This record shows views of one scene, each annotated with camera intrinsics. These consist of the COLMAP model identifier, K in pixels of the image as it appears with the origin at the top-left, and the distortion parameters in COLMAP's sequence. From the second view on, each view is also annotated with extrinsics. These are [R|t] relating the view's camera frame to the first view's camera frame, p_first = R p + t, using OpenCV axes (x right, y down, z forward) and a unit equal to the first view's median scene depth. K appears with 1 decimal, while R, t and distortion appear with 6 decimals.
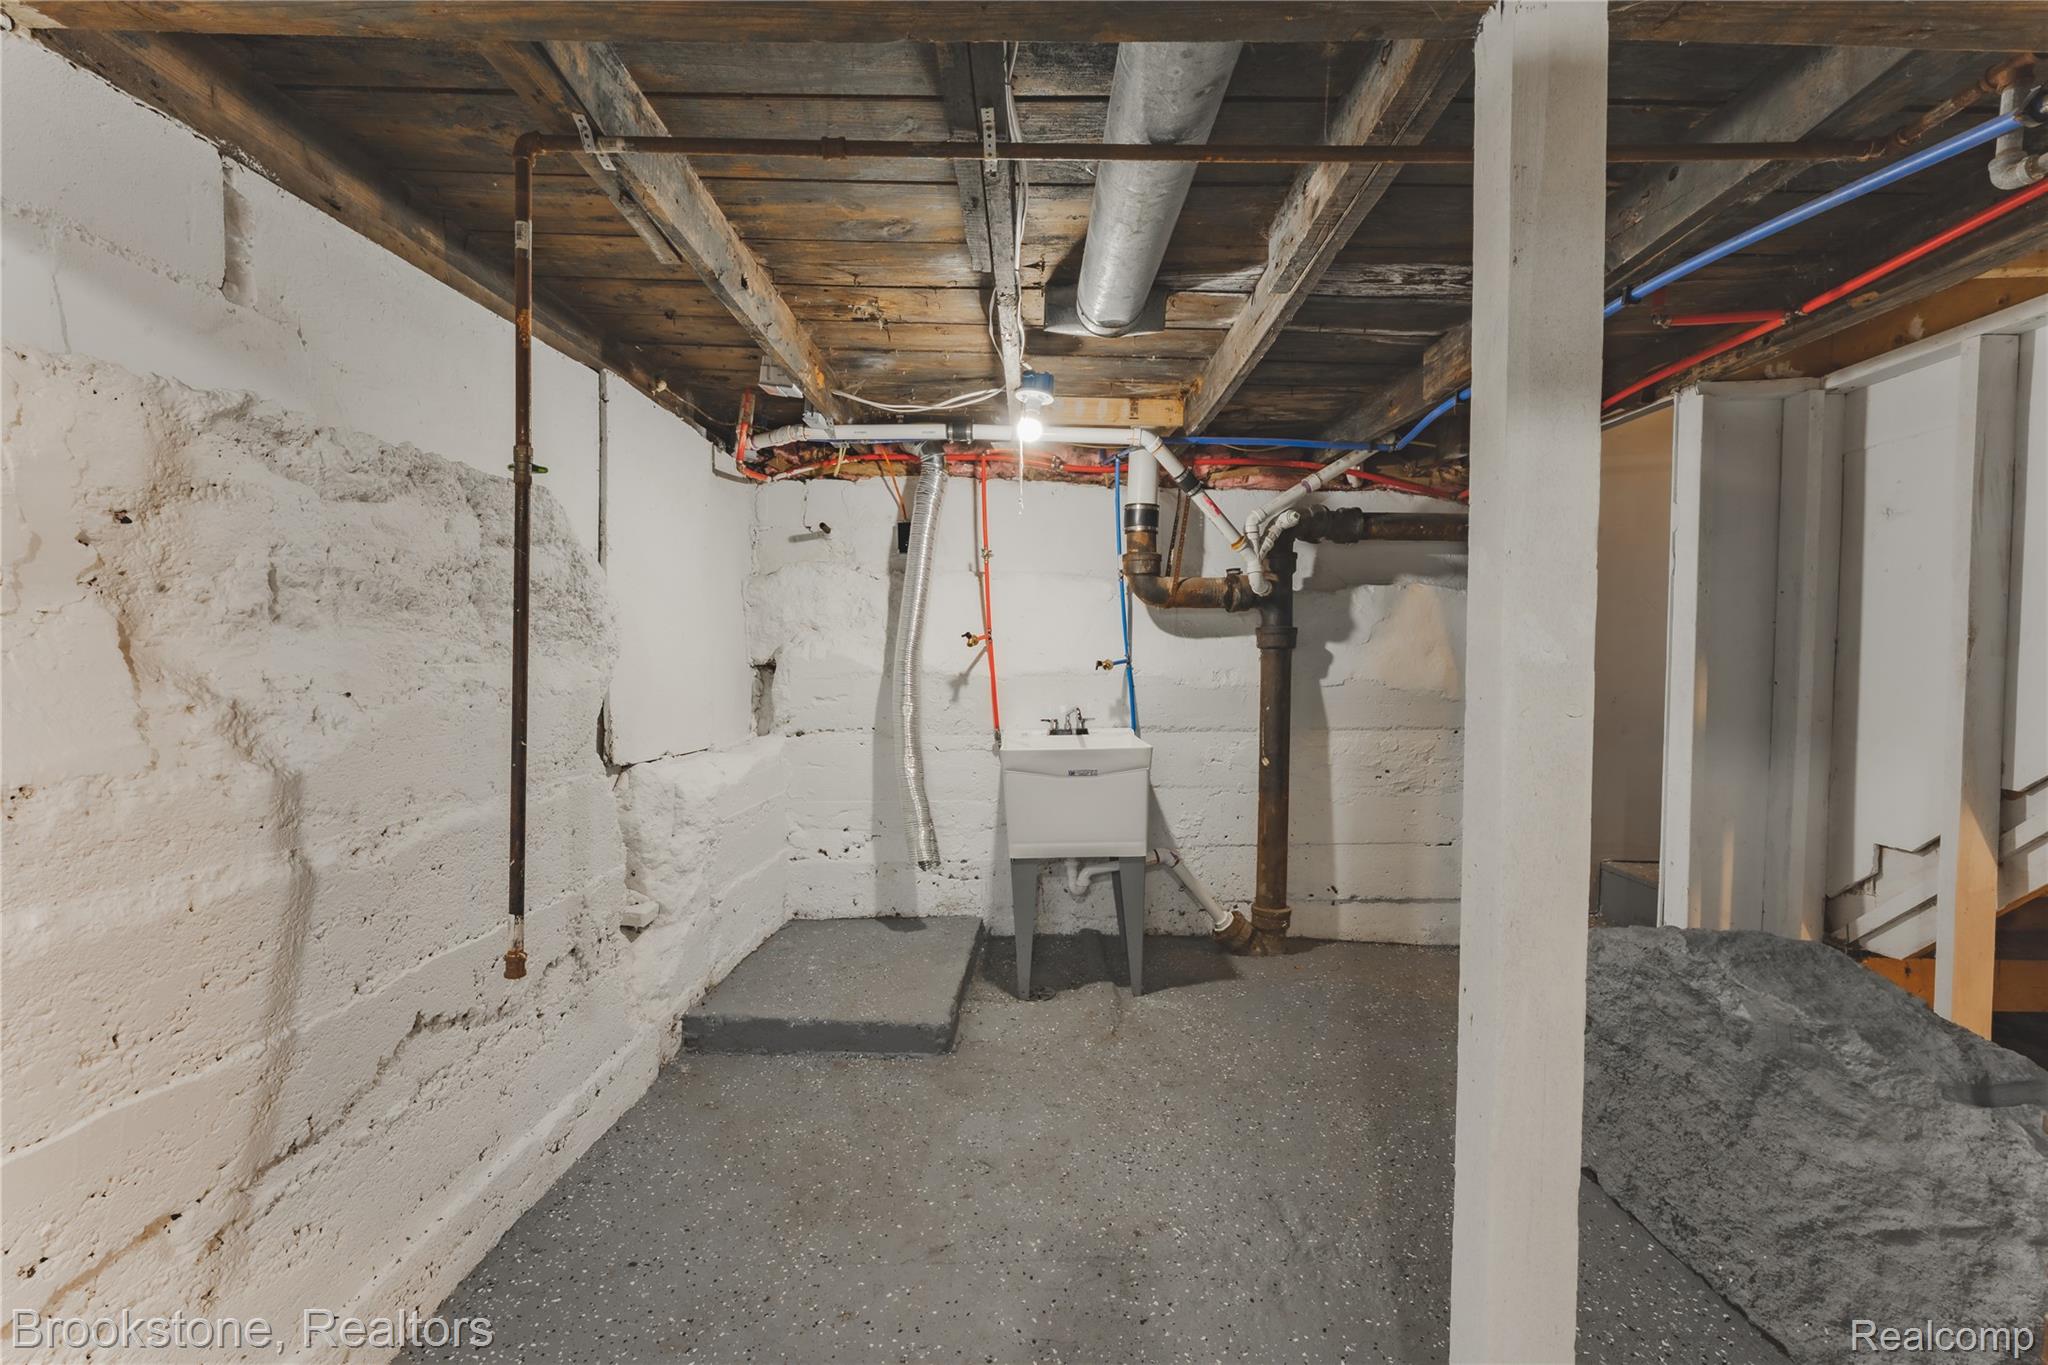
lens RADIAL K [[841.0, 0, 1012.0], [0, 841.0, 681.3], [0, 0, 1]] dist [0.001017, -0.001771]
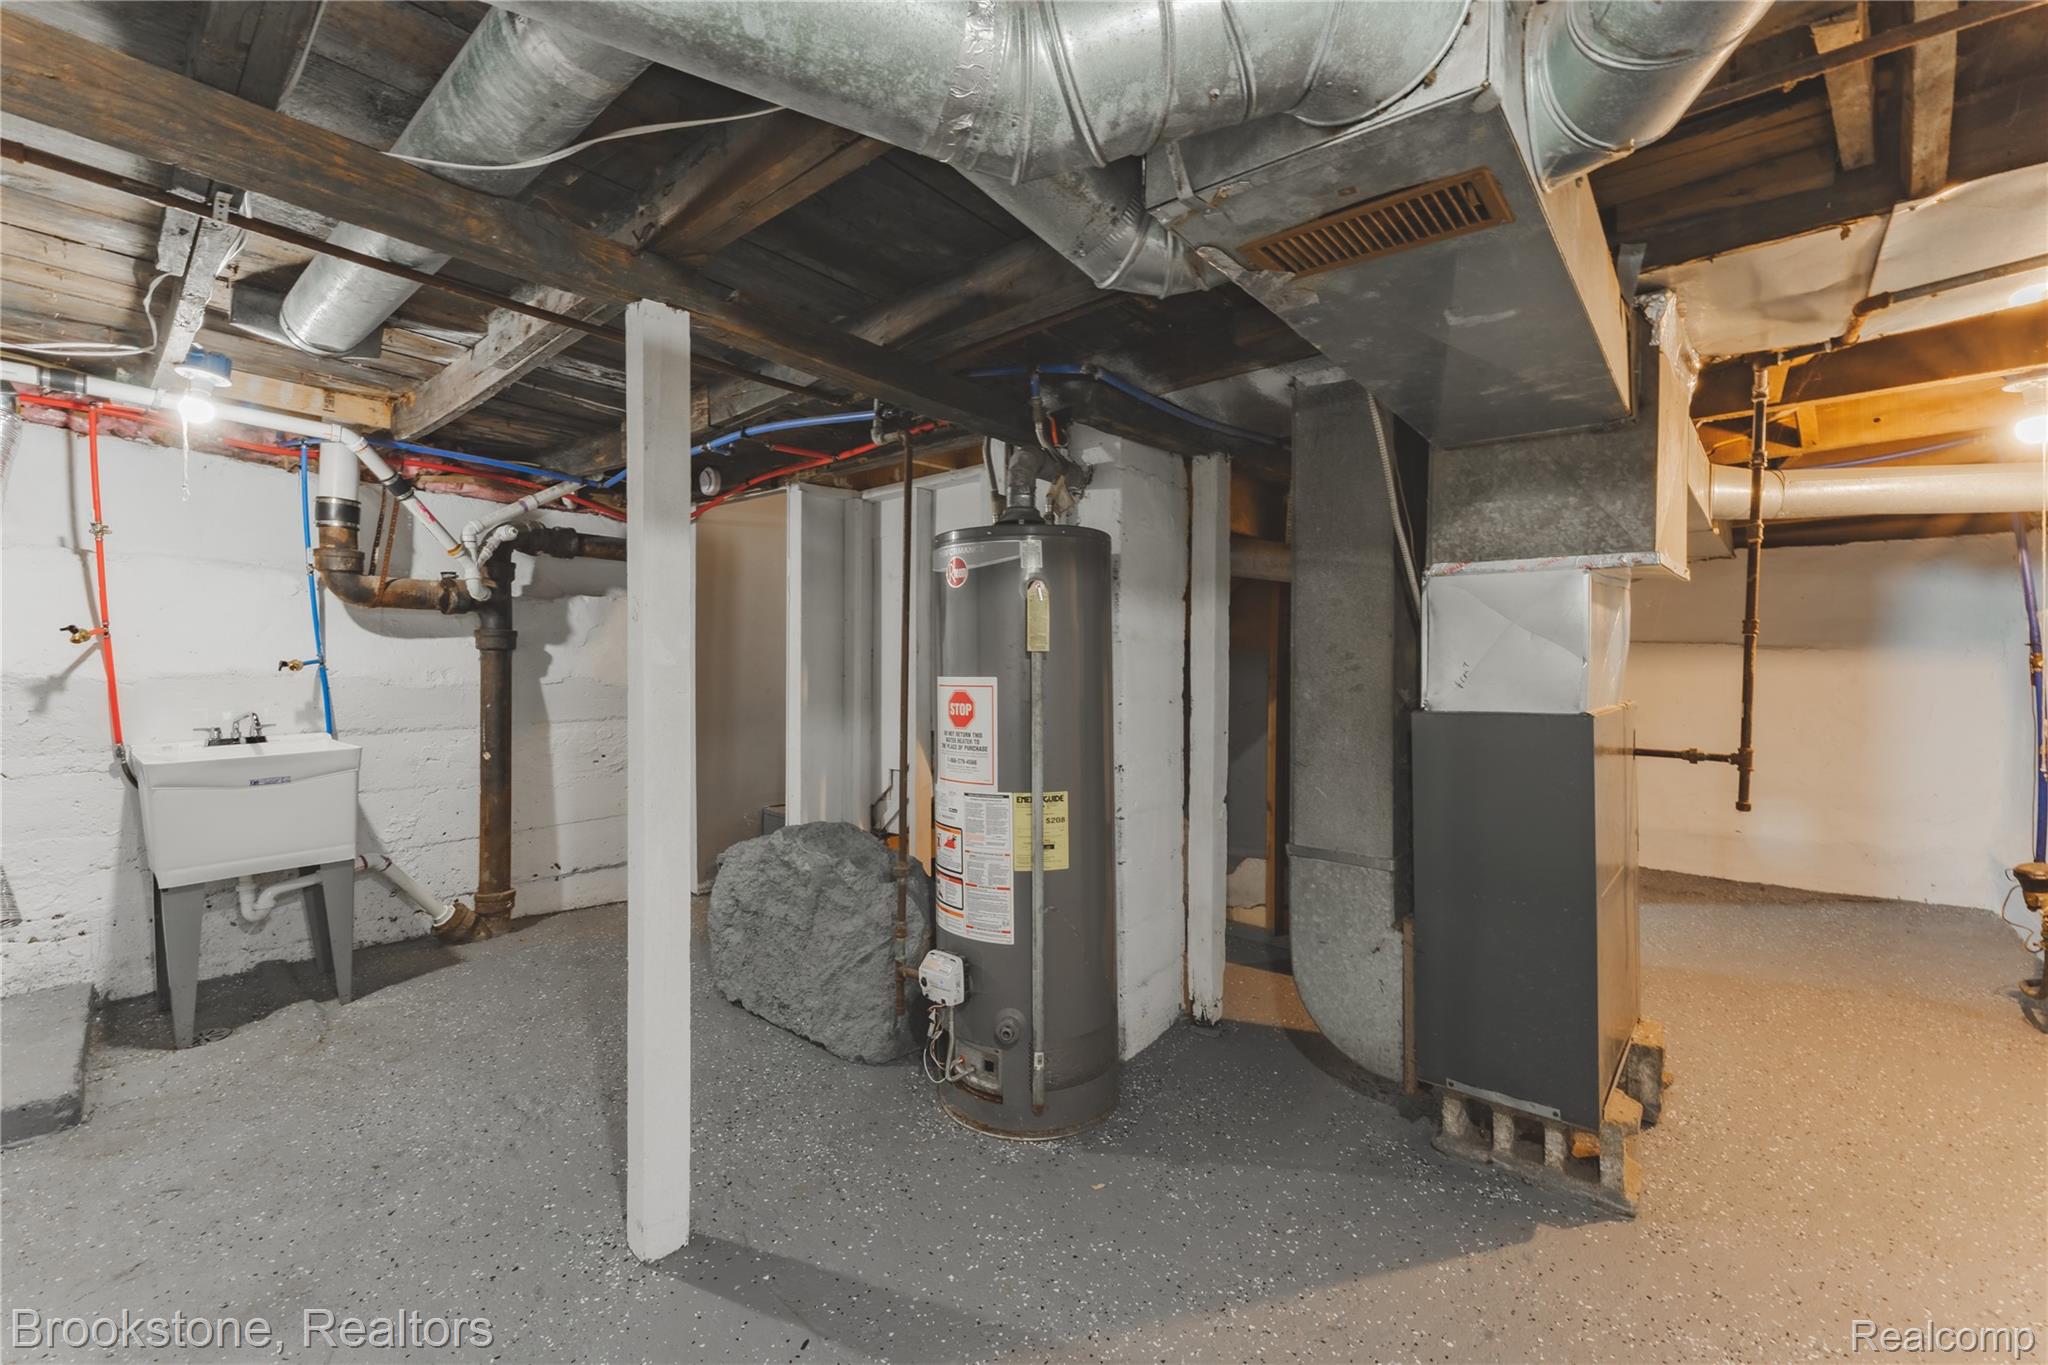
lens RADIAL K [[841.0, 0, 1003.5], [0, 841.0, 679.6], [0, 0, 1]] dist [0.001017, -0.001771]
pose [[0.657382, -0.014419, 0.753419, -0.078779], [0.015469, 0.999864, 0.005639, 0.003469], [-0.753398, 0.007948, 0.657516, -0.219579]]
